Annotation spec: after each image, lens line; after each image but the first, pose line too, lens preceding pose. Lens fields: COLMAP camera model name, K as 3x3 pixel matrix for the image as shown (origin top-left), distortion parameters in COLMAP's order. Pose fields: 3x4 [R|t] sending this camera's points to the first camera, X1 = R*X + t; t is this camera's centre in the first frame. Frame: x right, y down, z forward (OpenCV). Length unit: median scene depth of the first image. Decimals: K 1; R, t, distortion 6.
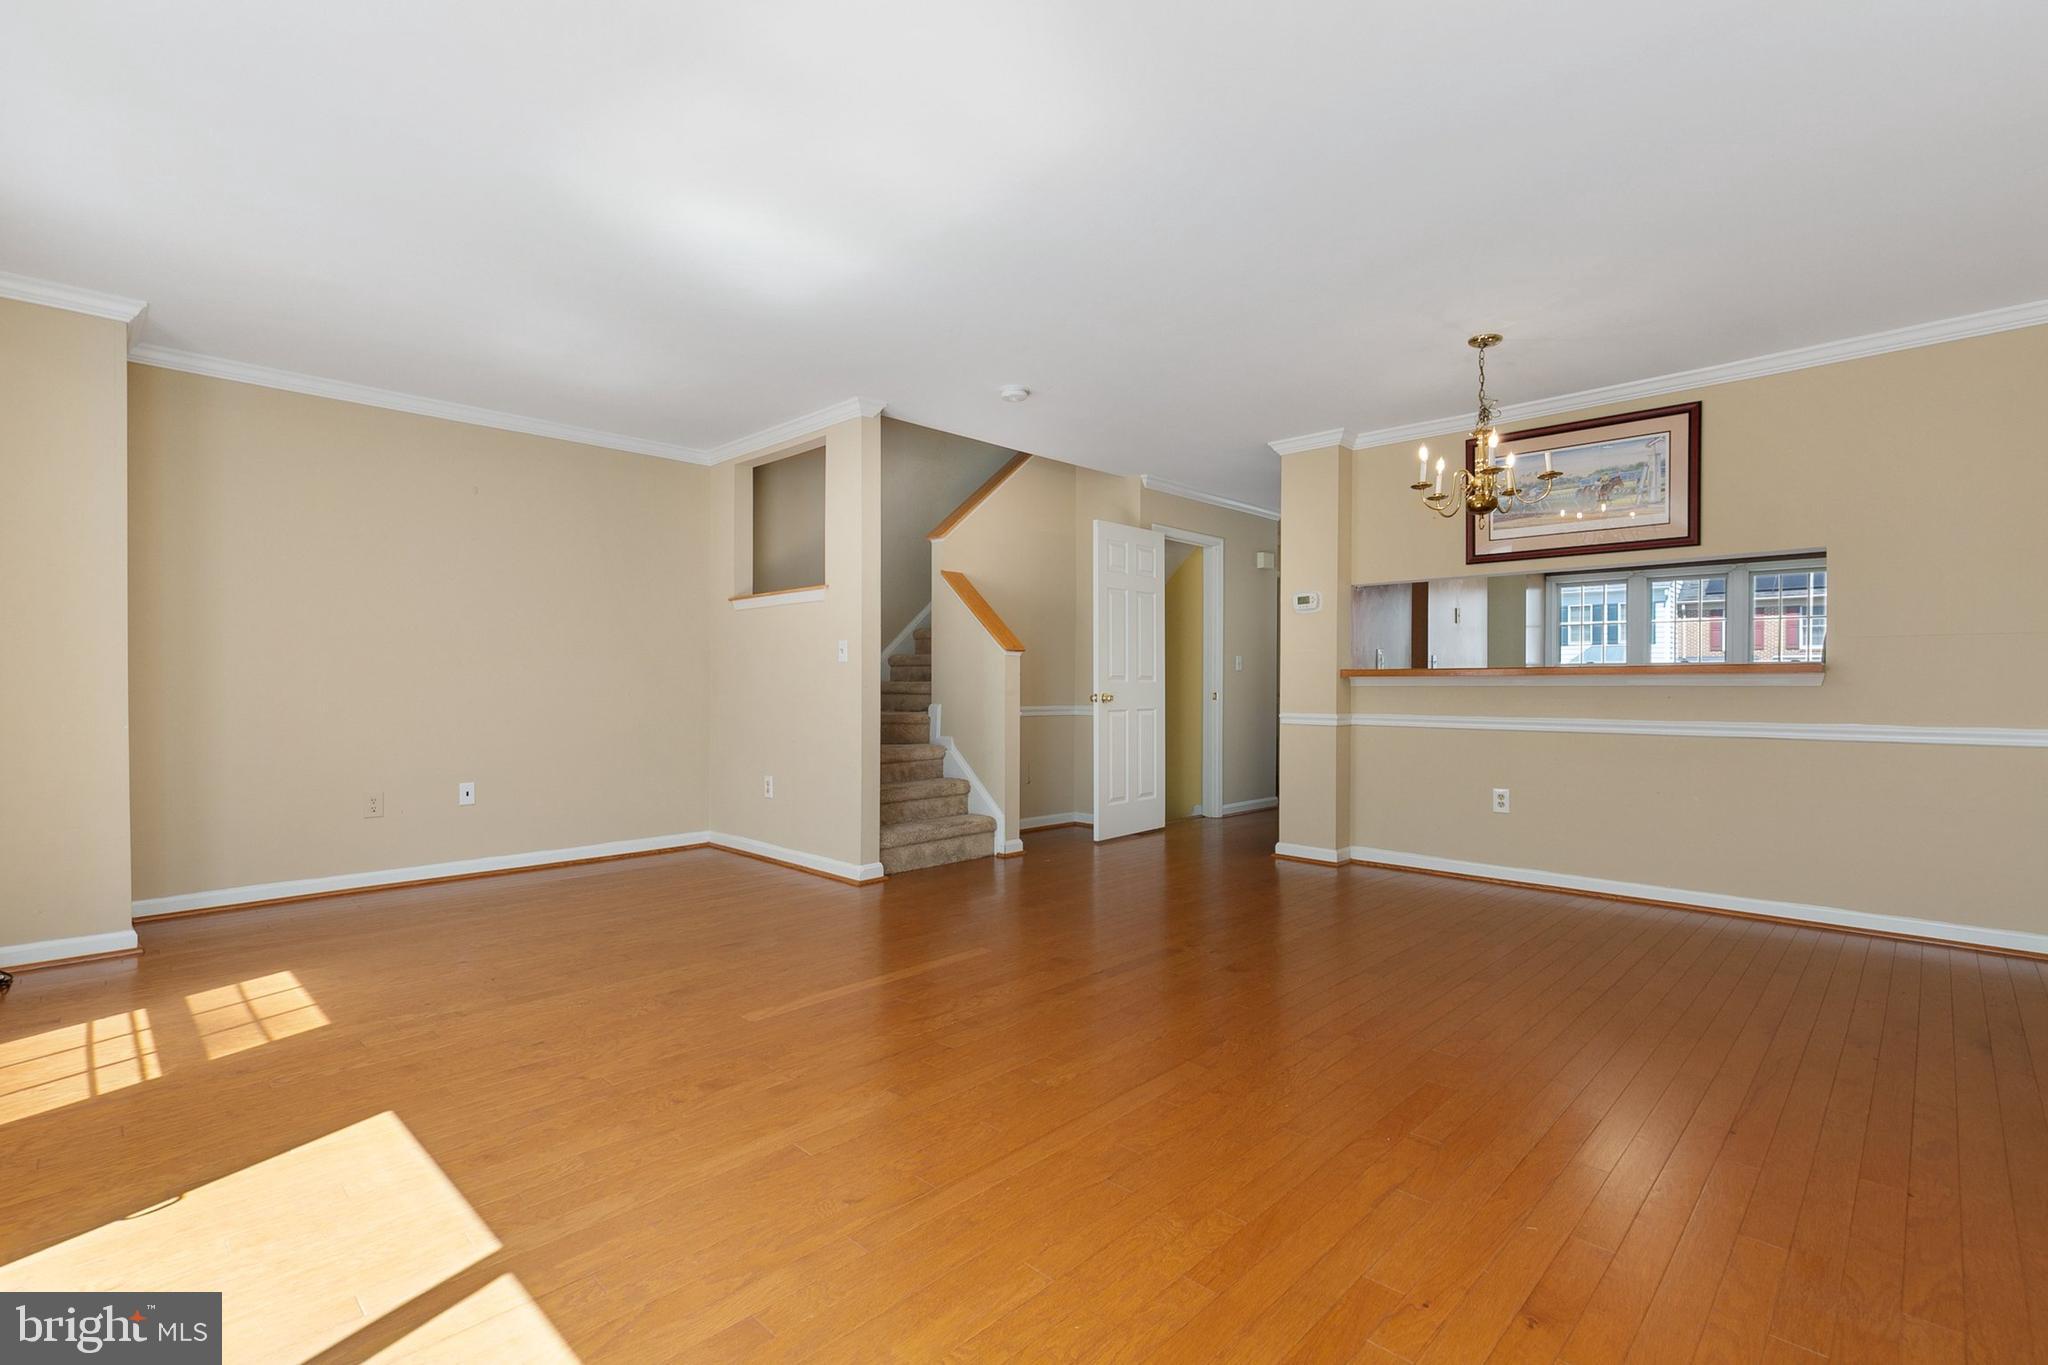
lens RADIAL K [[923.1, 0, 1023.1], [0, 923.1, 686.9], [0, 0, 1]] dist [0.007635, -0.001244]
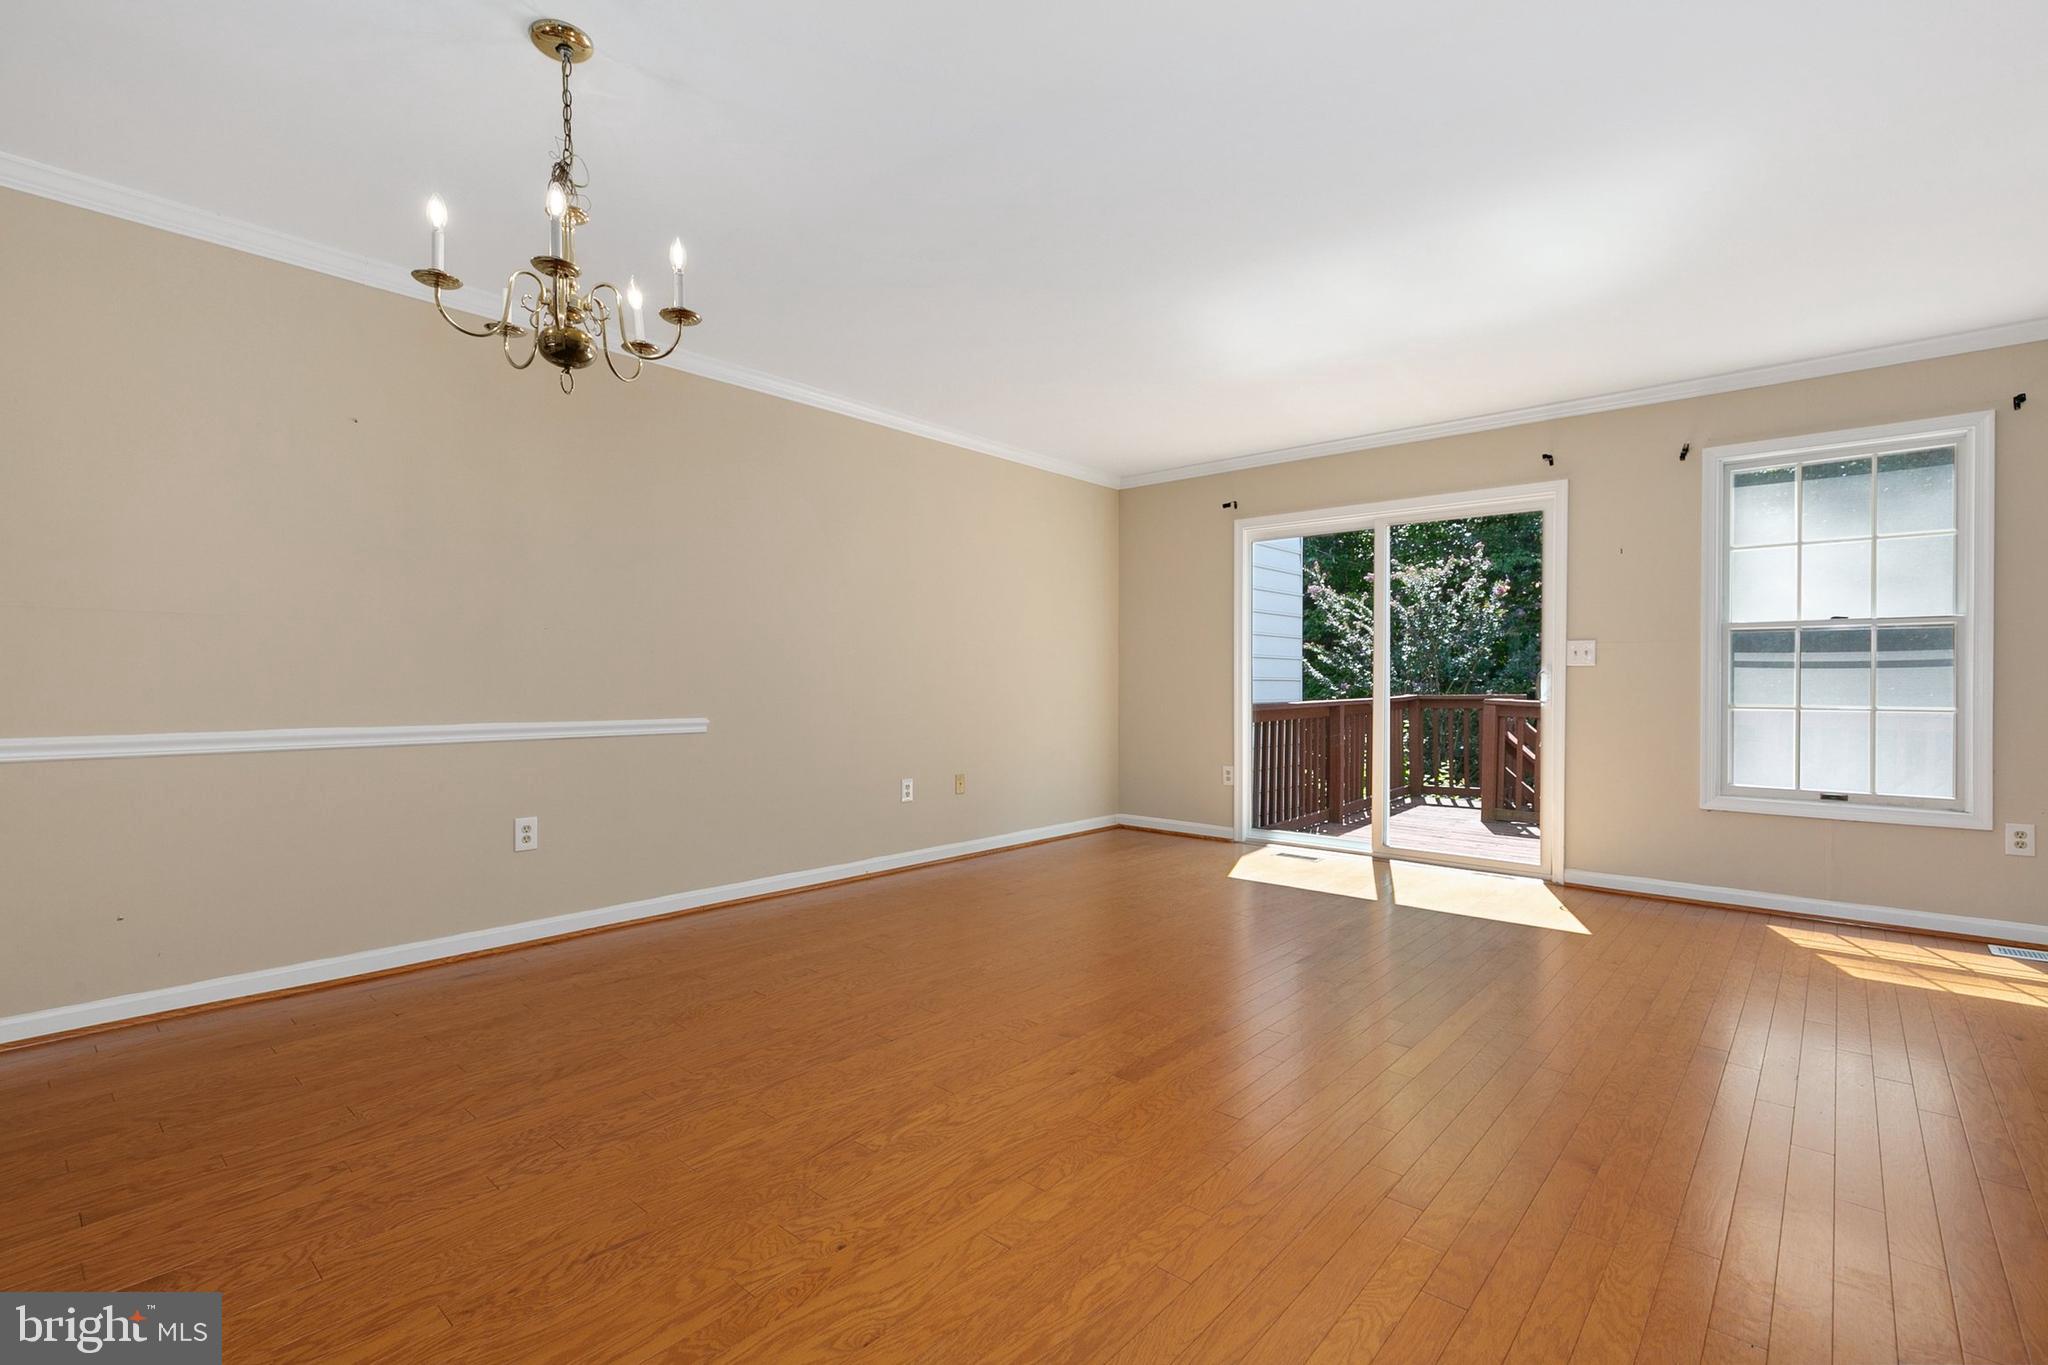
lens RADIAL K [[921.9, 0, 1016.5], [0, 921.9, 685.6], [0, 0, 1]] dist [0.003673, -0.000547]
pose [[-0.998994, -0.006346, -0.044393, 0.180636], [-0.006678, 0.999951, 0.007332, -0.003611], [0.044344, 0.007622, -0.998987, 1.090756]]
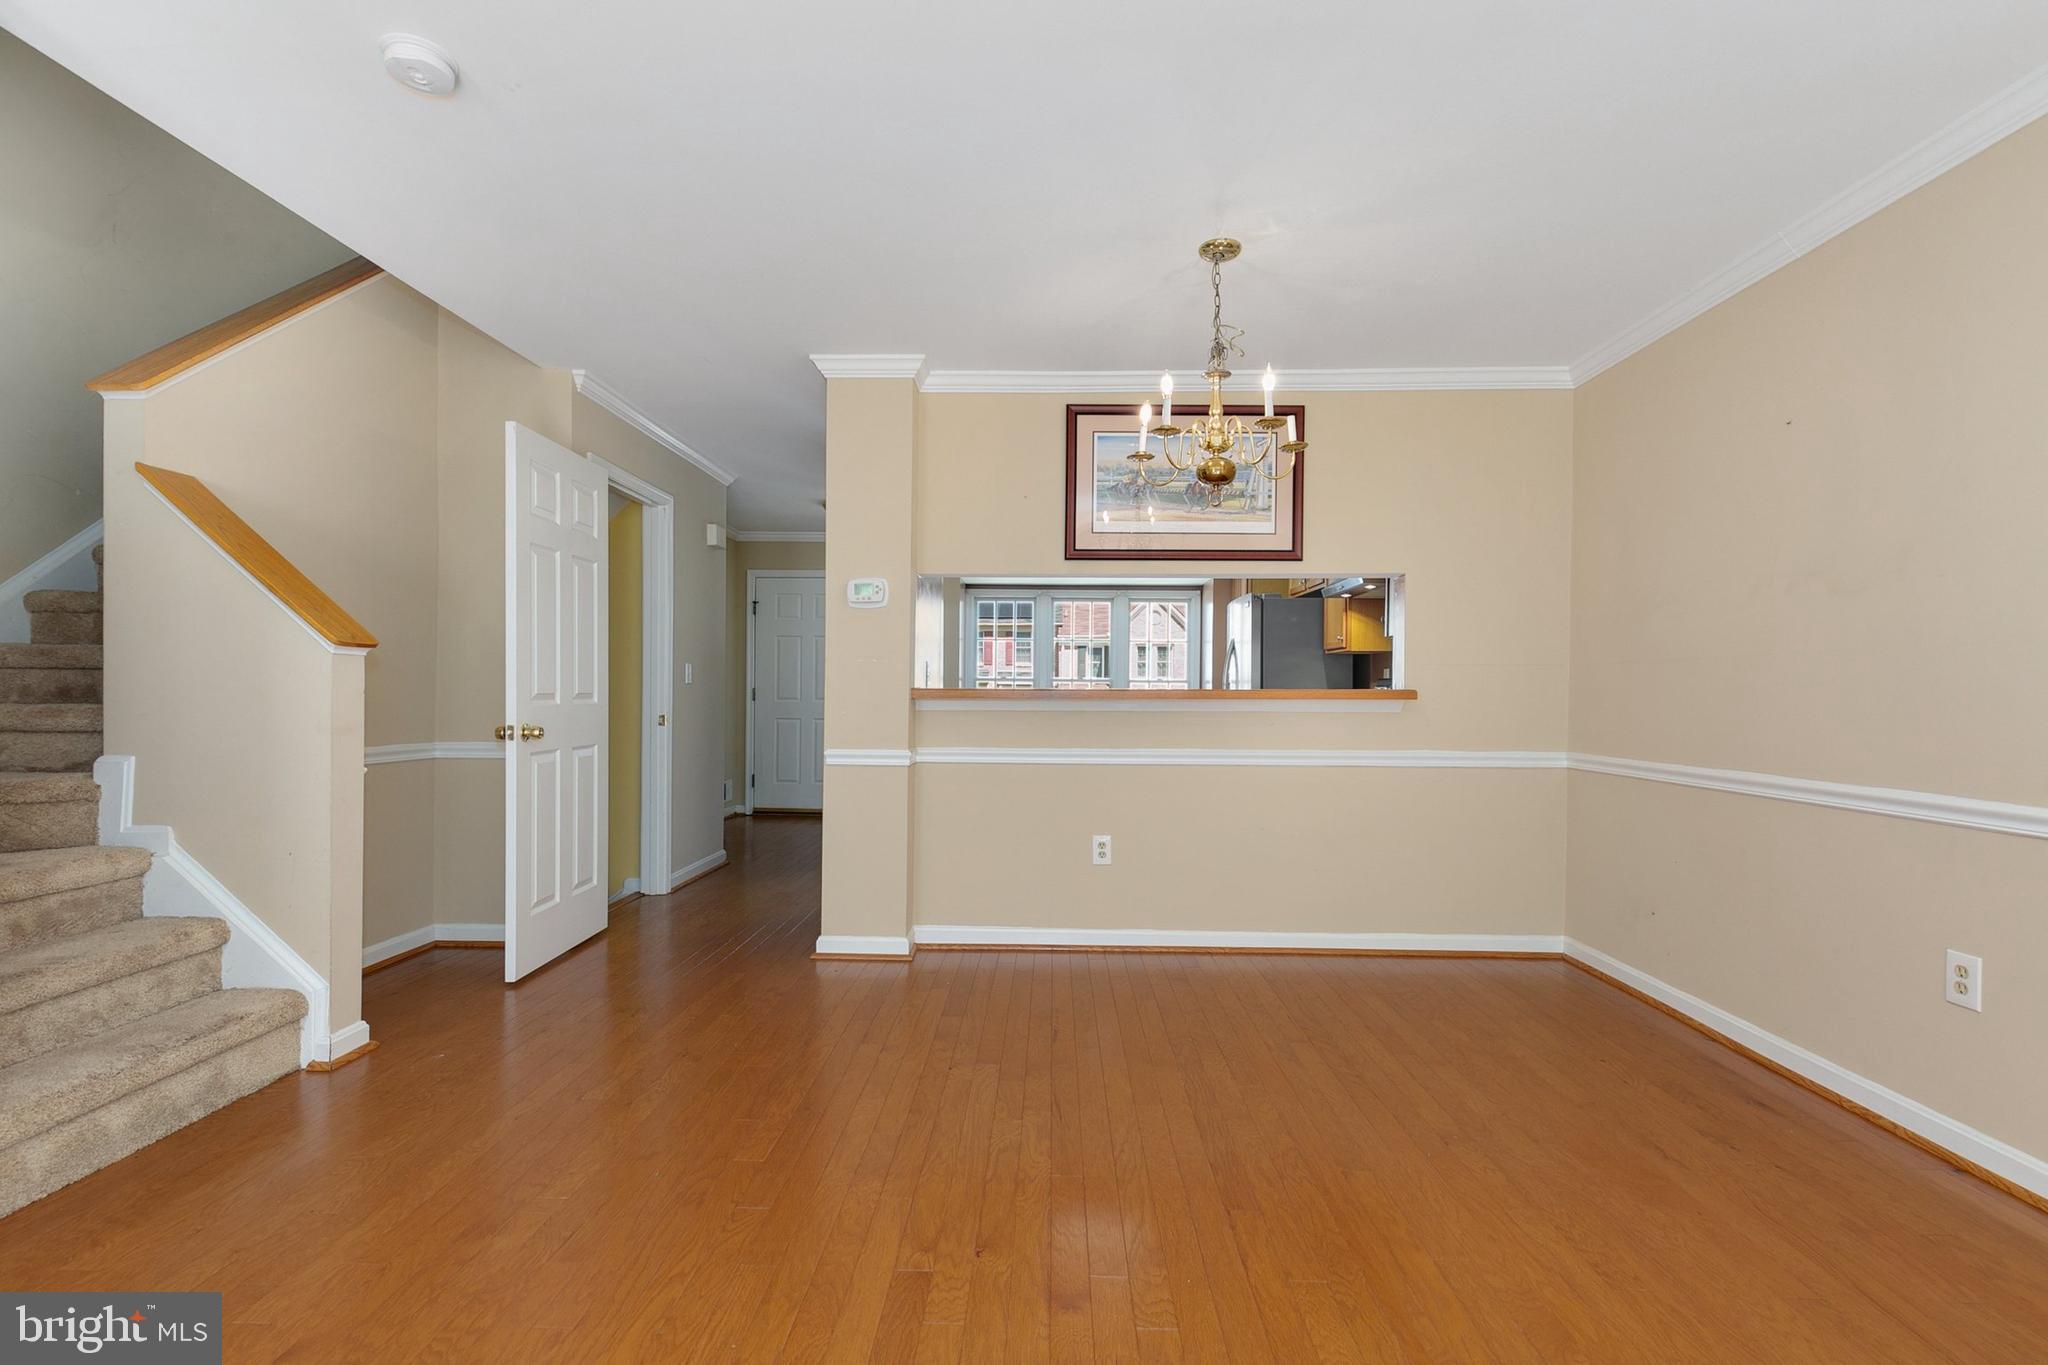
lens RADIAL K [[917.9, 0, 1020.7], [0, 917.9, 697.9], [0, 0, 1]] dist [0.006766, -0.000769]
pose [[0.739160, -0.000982, 0.673530, -0.077981], [-0.003366, 0.999981, 0.005152, -0.014861], [-0.673522, -0.006075, 0.739142, 0.396903]]
